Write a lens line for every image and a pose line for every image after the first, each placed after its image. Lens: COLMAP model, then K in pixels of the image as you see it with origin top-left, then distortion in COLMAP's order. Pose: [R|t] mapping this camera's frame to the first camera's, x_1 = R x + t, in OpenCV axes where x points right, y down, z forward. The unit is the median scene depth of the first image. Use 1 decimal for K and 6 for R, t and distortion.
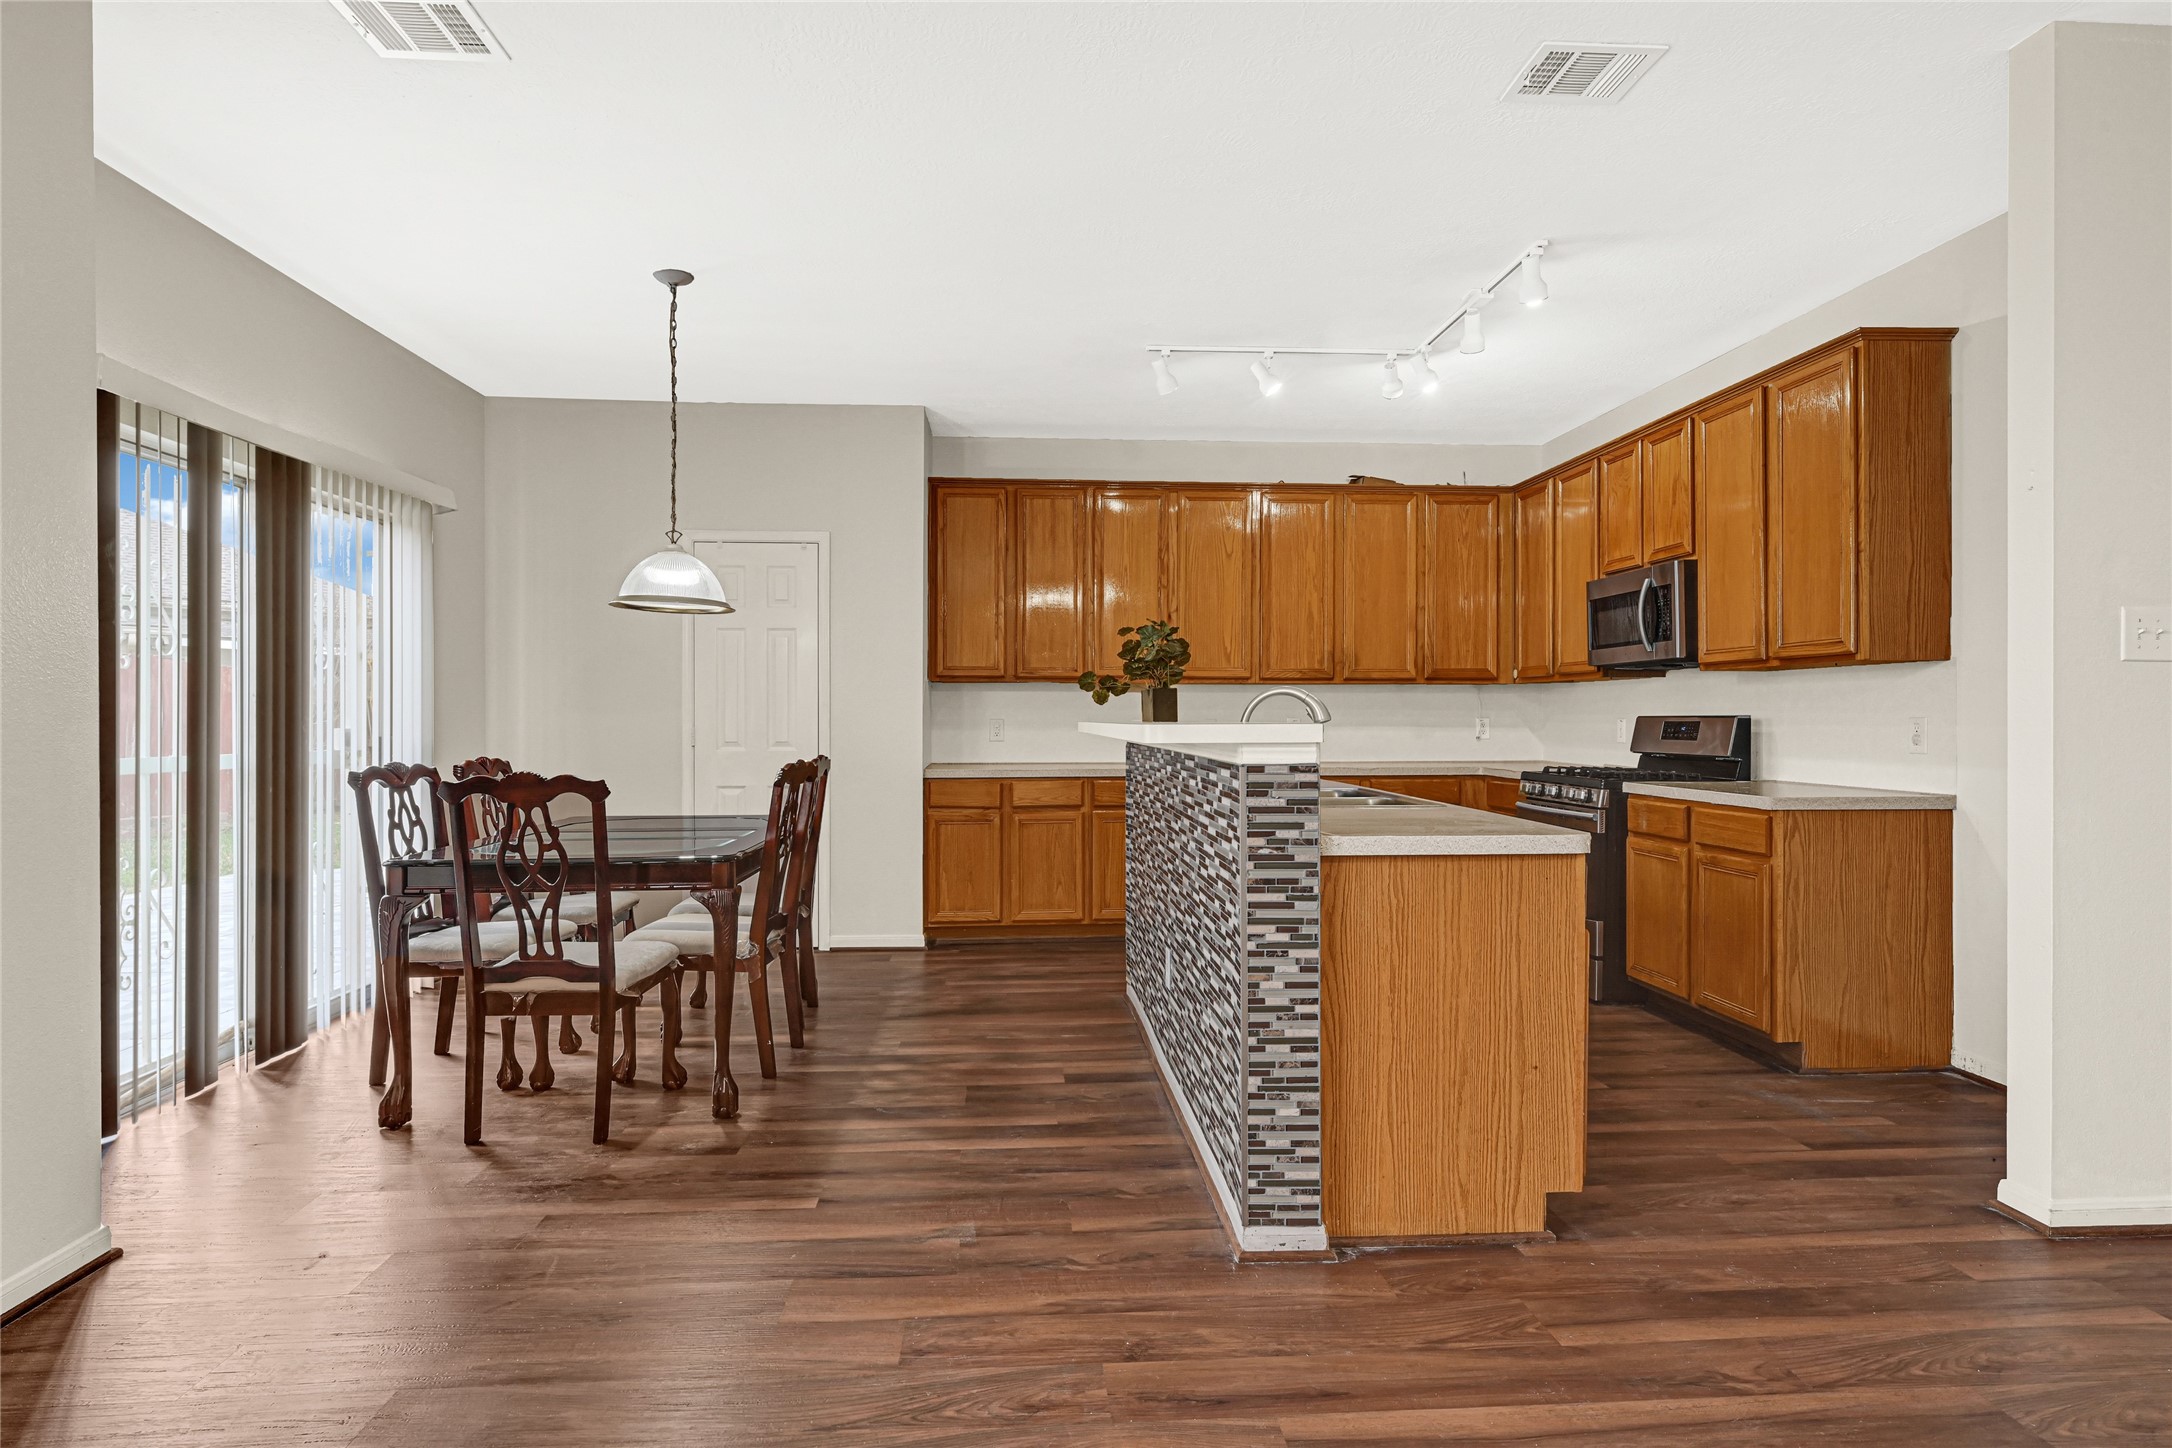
lens RADIAL K [[1167.8, 0, 1086.4], [0, 1167.8, 715.6], [0, 0, 1]] dist [-0.002152, 0.003568]
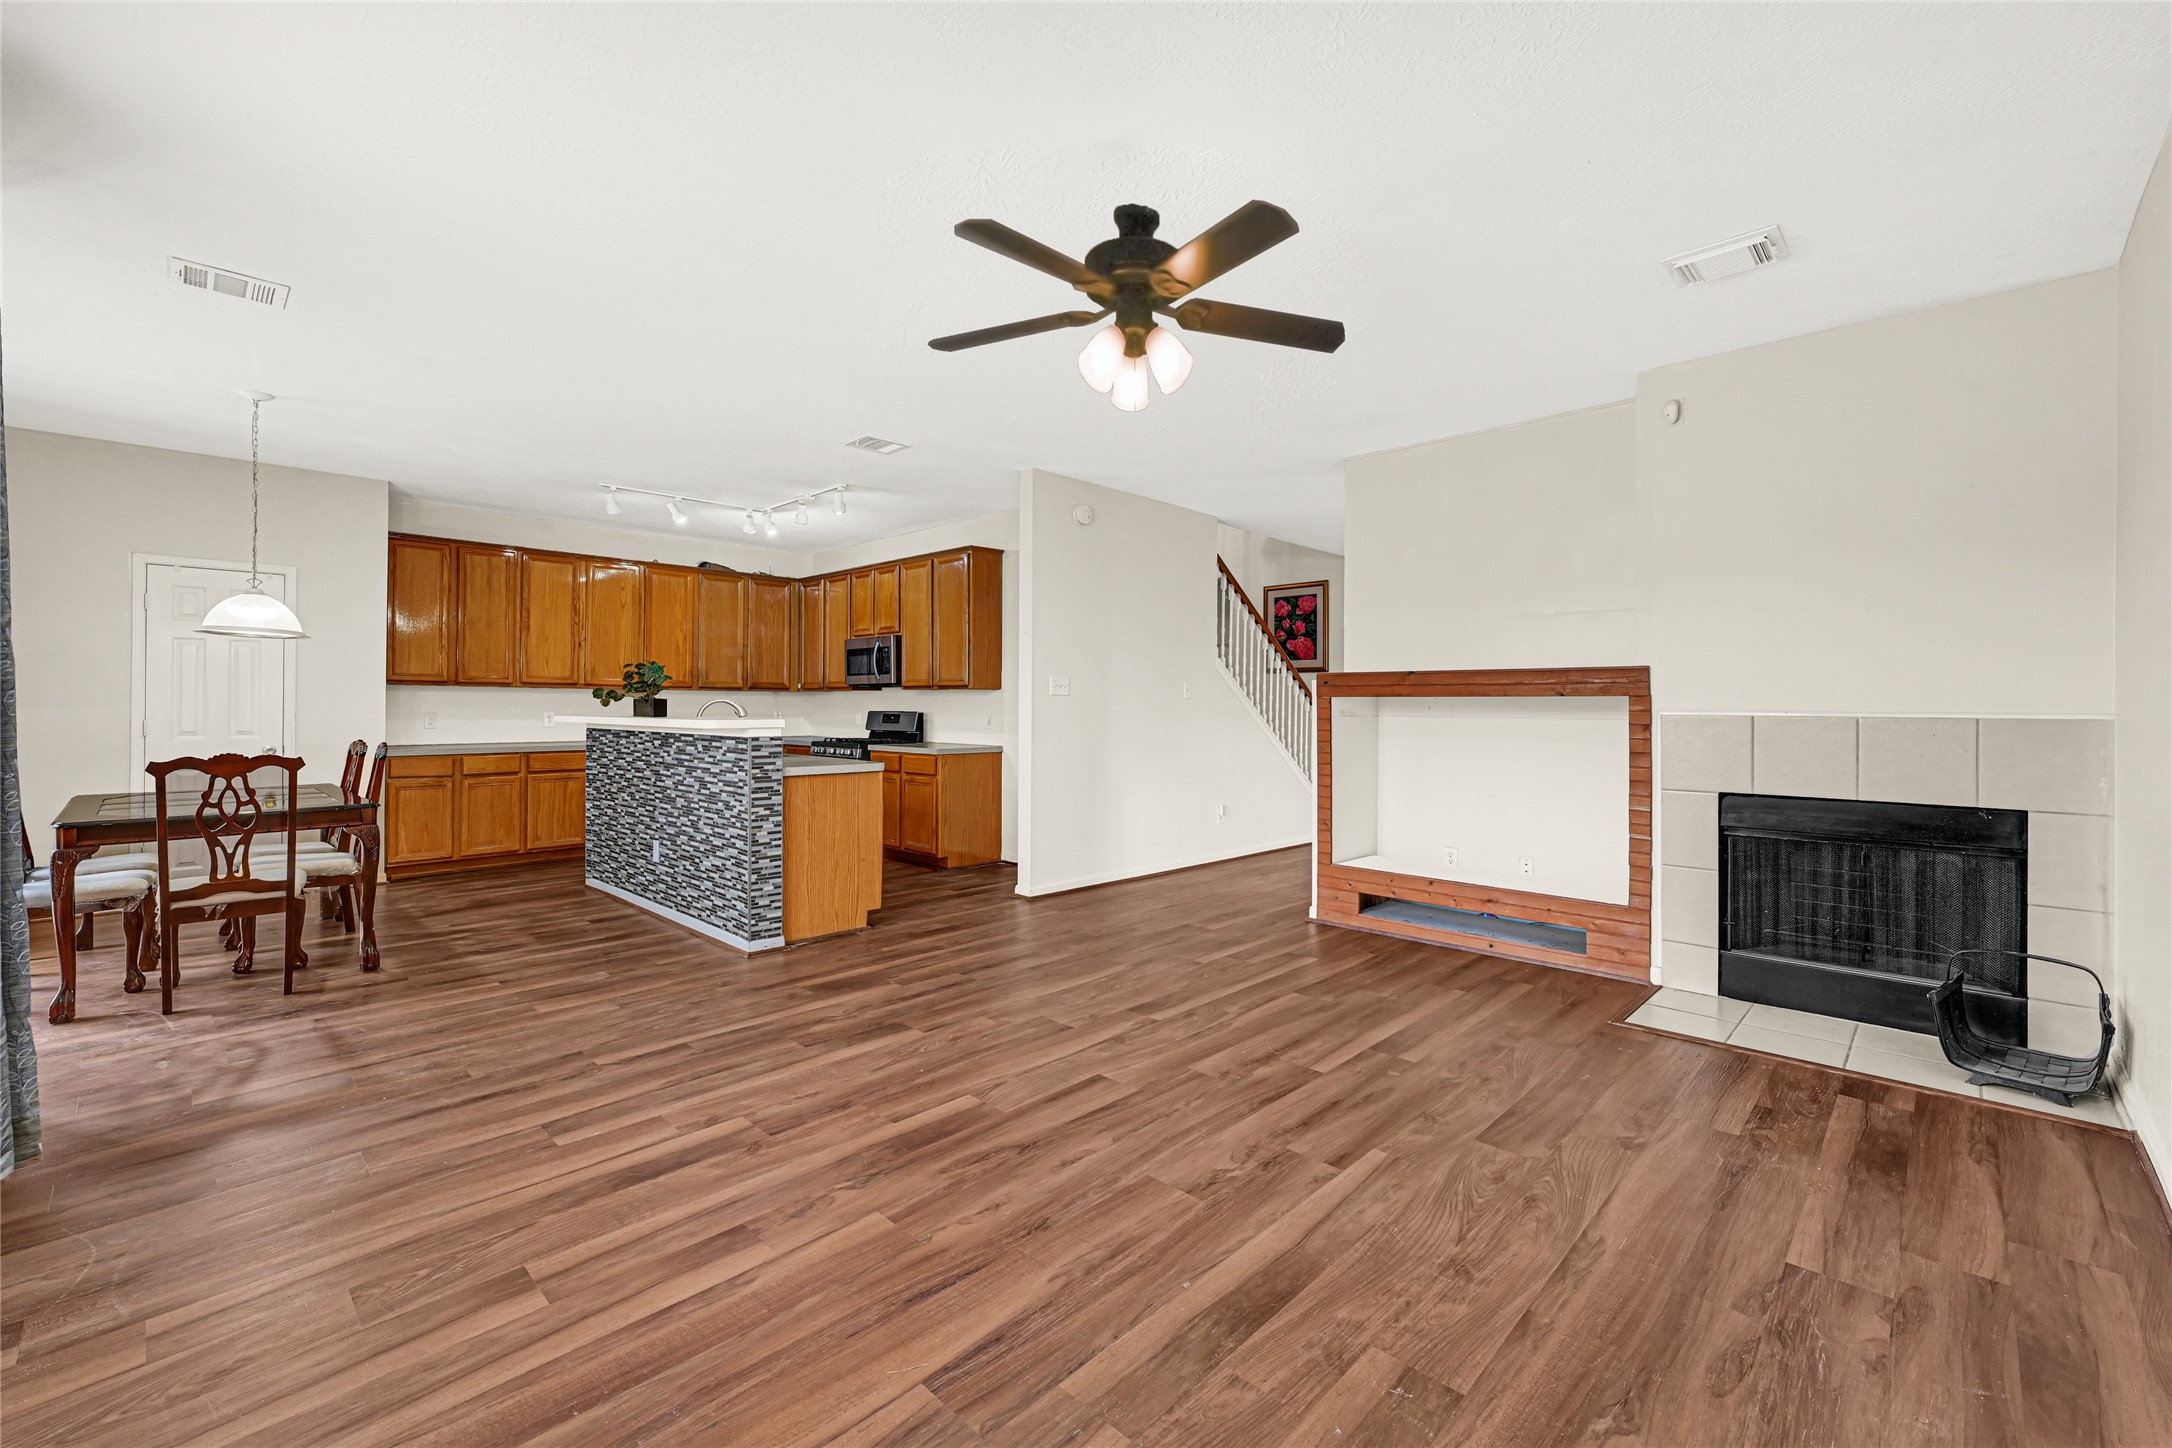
lens RADIAL K [[893.9, 0, 1085.5], [0, 893.9, 709.2], [0, 0, 1]] dist [-0.002369, -0.000084]
pose [[0.742186, 0.001385, 0.670192, -0.333294], [-0.005730, 0.999974, 0.004279, -0.014622], [-0.670169, -0.007016, 0.742175, -0.441183]]
